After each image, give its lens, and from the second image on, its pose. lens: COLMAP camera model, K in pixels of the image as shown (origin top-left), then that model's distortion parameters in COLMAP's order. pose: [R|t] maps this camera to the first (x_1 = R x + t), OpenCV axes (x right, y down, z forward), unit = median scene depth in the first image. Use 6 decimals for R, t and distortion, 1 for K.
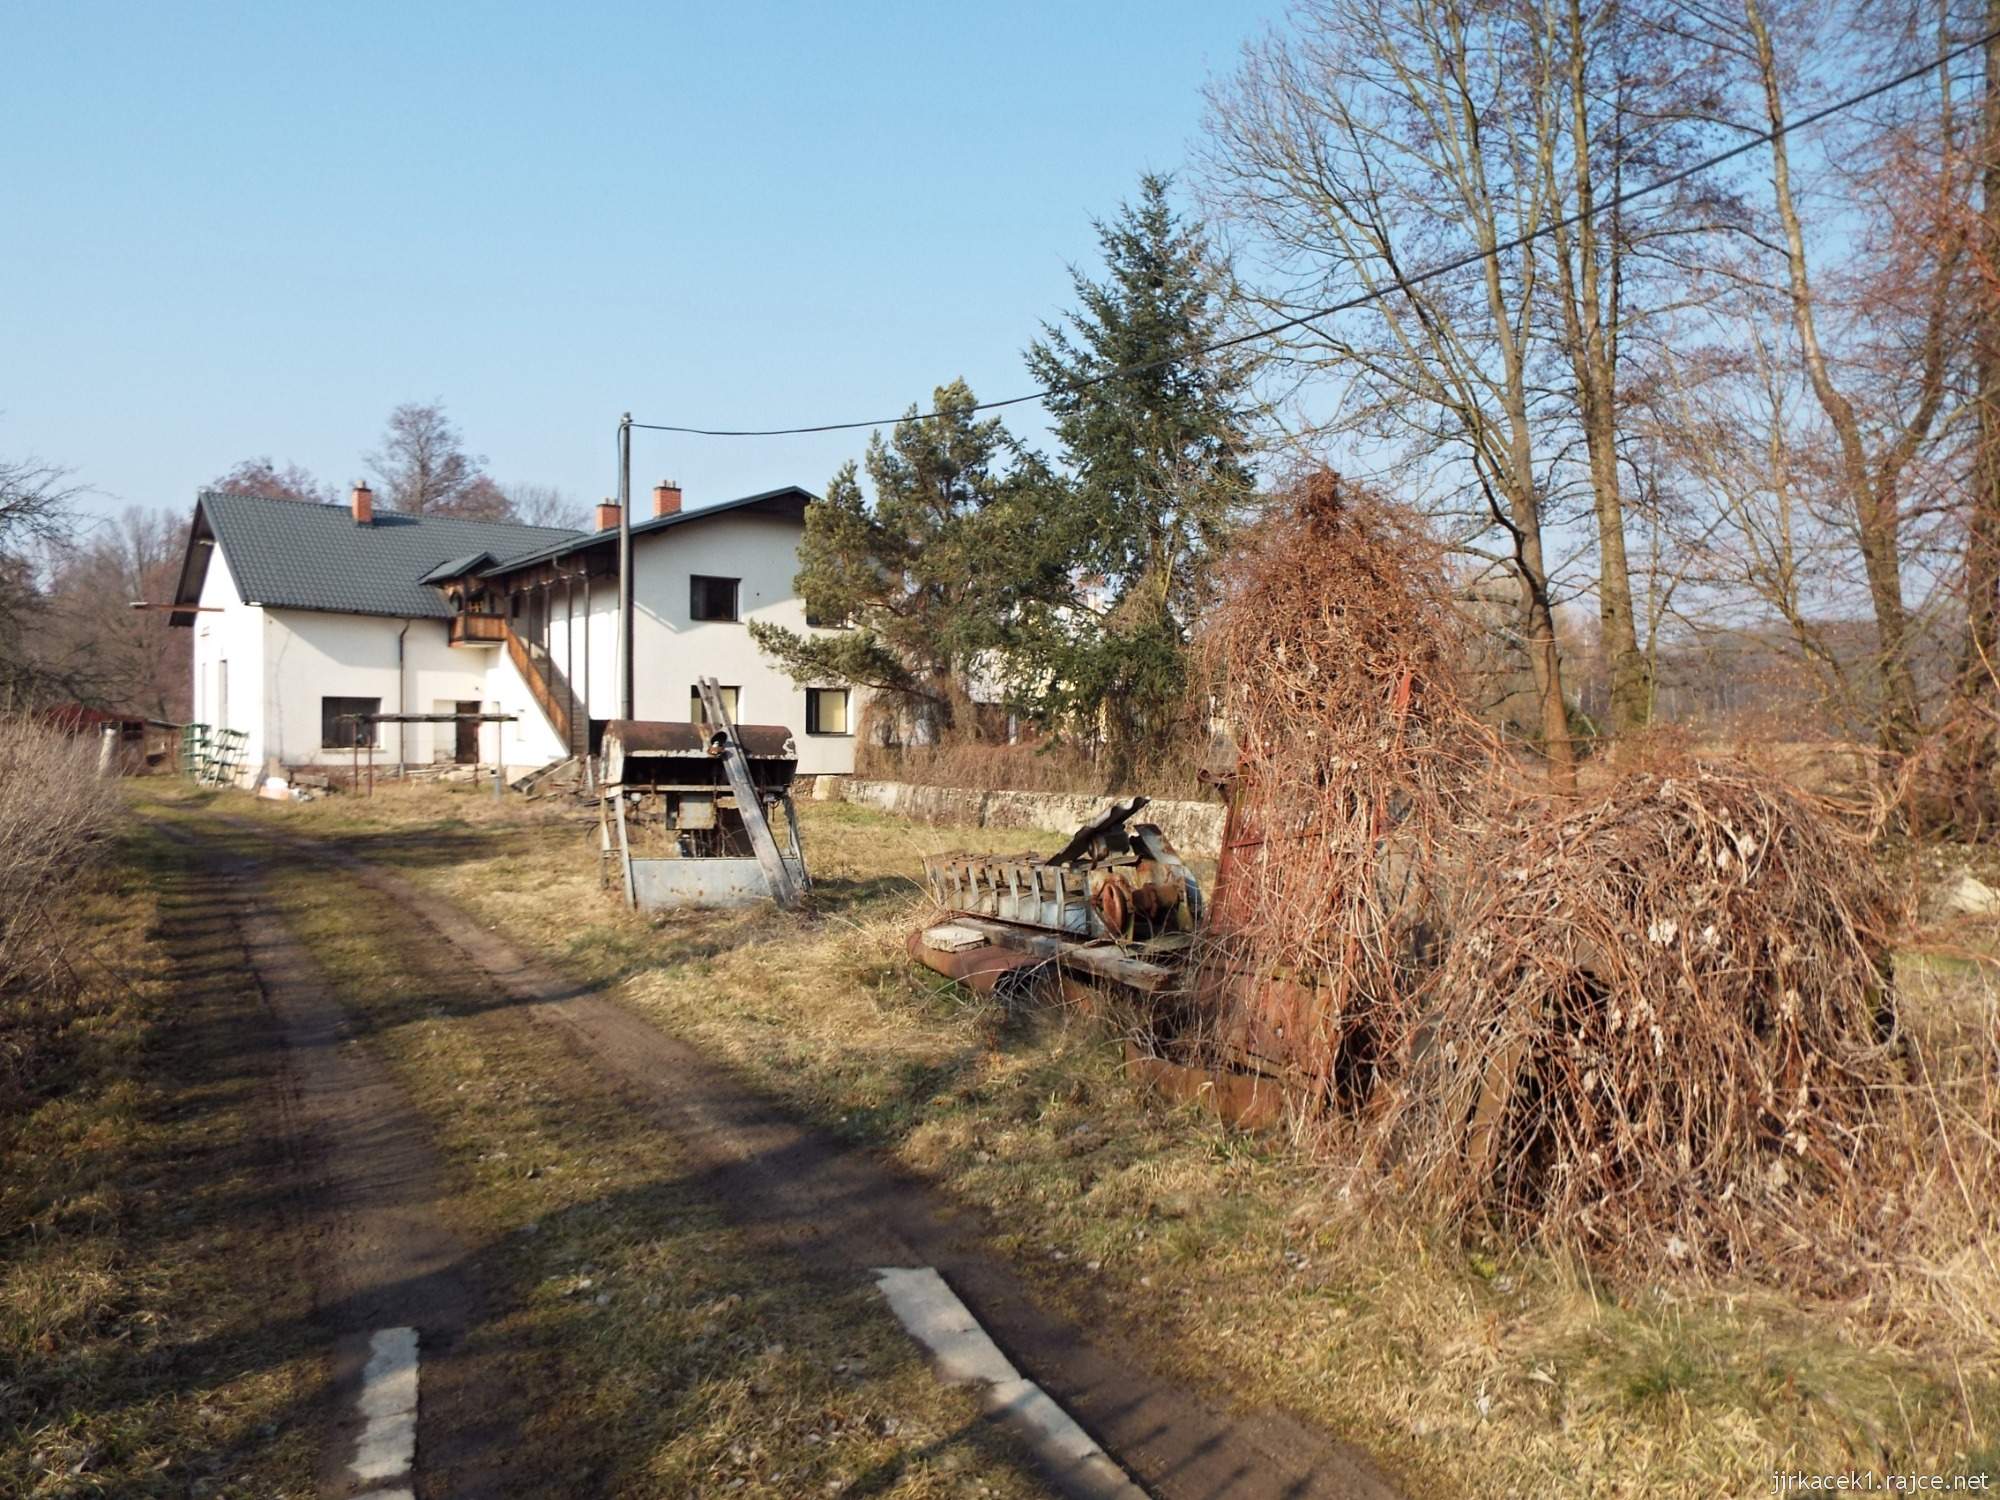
lens RADIAL K [[1496.7, 0, 1000.0], [0, 1496.7, 750.0], [0, 0, 1]] dist [0.002576, 0.005035]
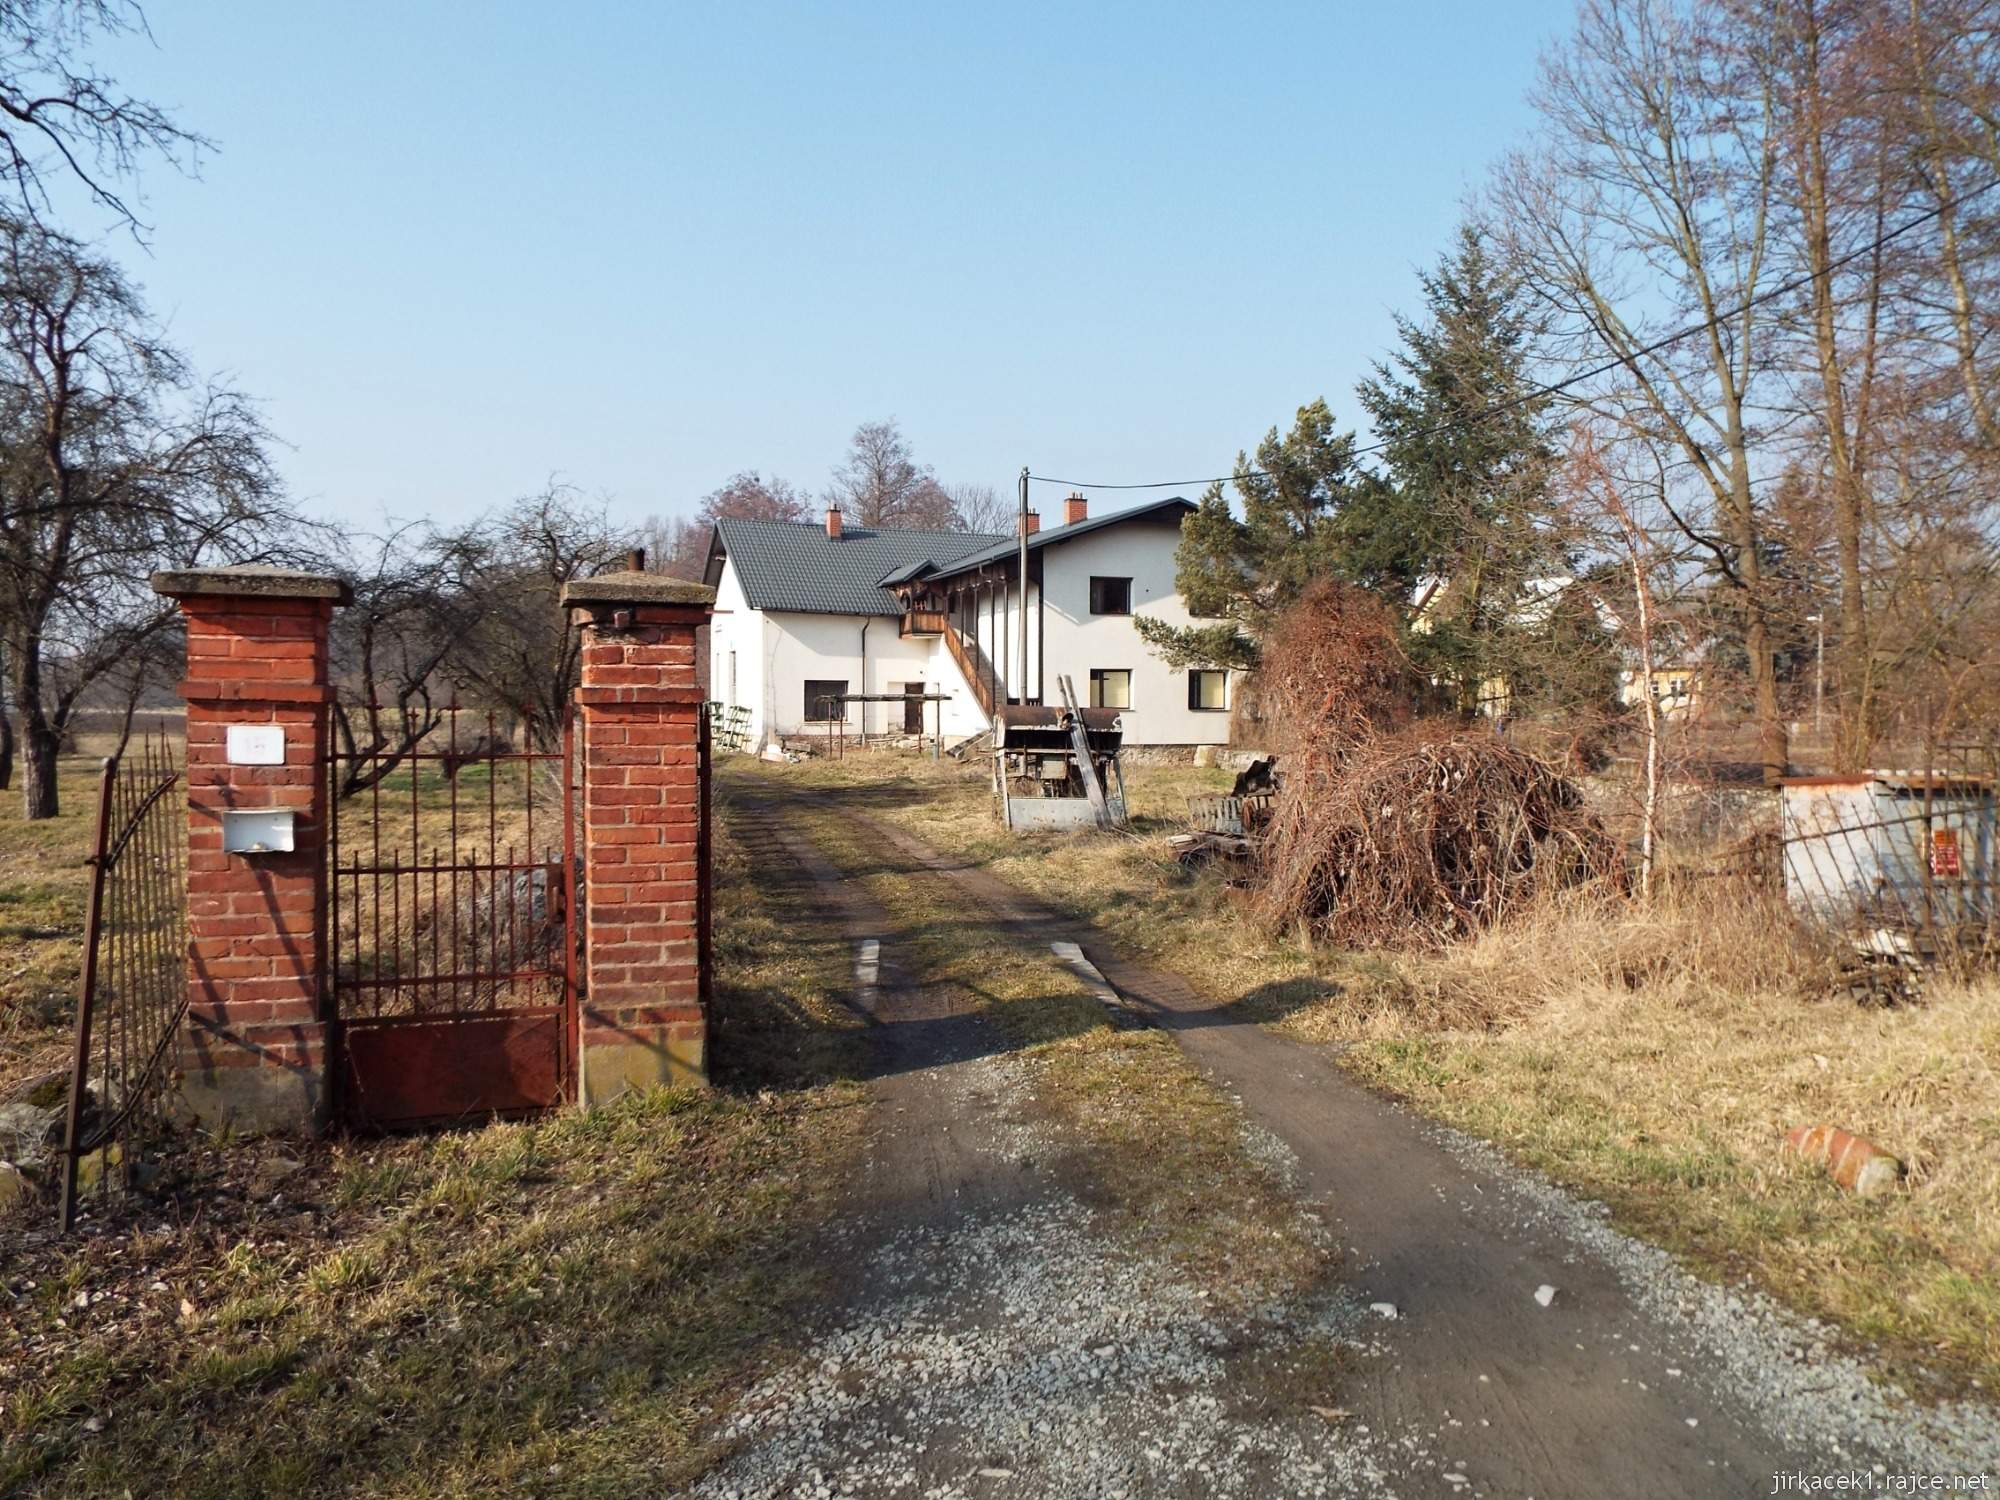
lens RADIAL K [[1496.7, 0, 1000.0], [0, 1496.7, 750.0], [0, 0, 1]] dist [0.002576, 0.005035]
pose [[0.958890, 0.006909, -0.283694, 0.065648], [-0.001557, 0.999817, 0.019087, -0.001492], [0.283774, -0.017861, 0.958725, -0.170885]]
